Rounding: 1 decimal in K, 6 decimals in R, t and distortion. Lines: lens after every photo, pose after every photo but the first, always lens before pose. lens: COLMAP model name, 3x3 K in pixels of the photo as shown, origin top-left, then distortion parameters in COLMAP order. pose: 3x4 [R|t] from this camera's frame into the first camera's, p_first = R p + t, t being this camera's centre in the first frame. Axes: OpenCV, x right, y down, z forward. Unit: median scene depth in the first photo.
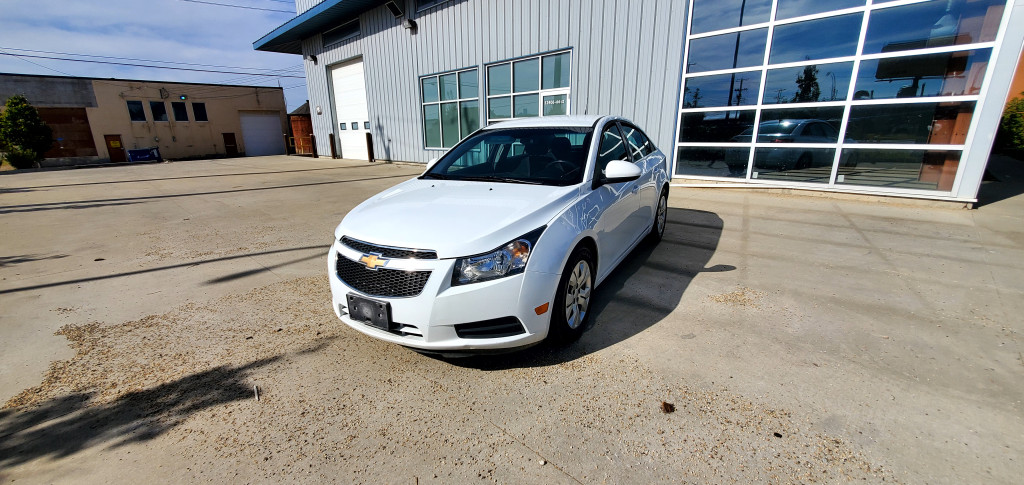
lens RADIAL K [[401.4, 0, 496.1], [0, 401.4, 242.7], [0, 0, 1]] dist [0.001372, -0.000400]
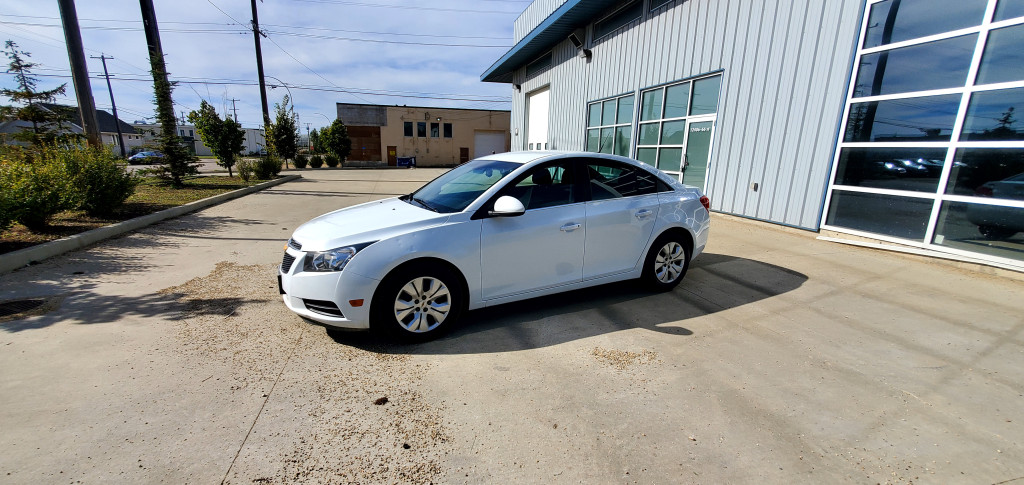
lens RADIAL K [[401.4, 0, 496.1], [0, 401.4, 242.7], [0, 0, 1]] dist [0.001372, -0.000400]
pose [[0.860415, 0.149842, -0.487067, 0.236669], [-0.171432, 0.985196, 0.000250, -0.022248], [0.479894, 0.083284, 0.873365, 0.013941]]
